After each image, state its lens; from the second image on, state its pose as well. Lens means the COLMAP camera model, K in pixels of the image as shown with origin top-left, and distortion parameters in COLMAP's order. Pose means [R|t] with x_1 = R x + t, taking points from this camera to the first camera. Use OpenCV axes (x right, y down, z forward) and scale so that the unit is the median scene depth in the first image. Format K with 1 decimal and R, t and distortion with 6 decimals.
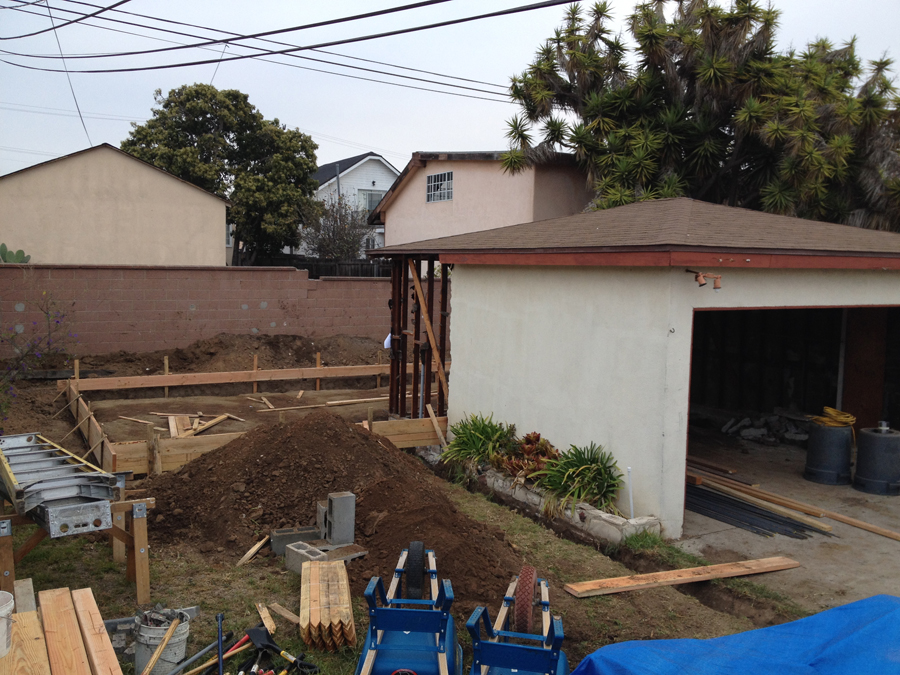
lens RADIAL K [[903.5, 0, 450.8], [0, 903.5, 341.3], [0, 0, 1]] dist [0.143161, -0.323628]
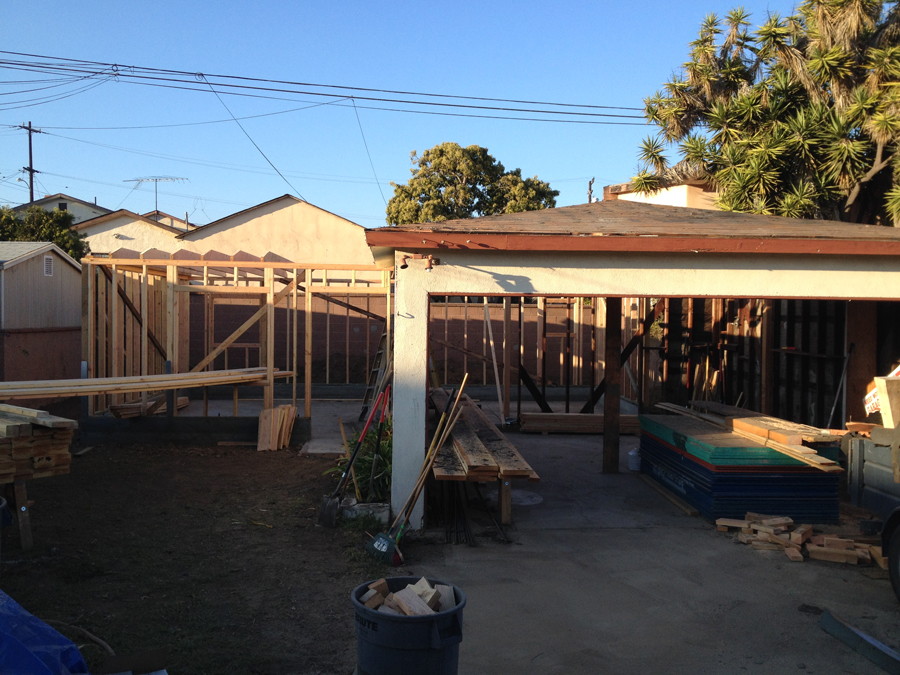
lens RADIAL K [[902.1, 0, 450.0], [0, 902.1, 337.5], [0, 0, 1]] dist [0.160331, -0.448292]
pose [[0.904095, -0.000969, -0.427330, 0.288850], [-0.028467, 0.997639, -0.062490, 0.028380], [0.426382, 0.068662, 0.901934, 0.058658]]
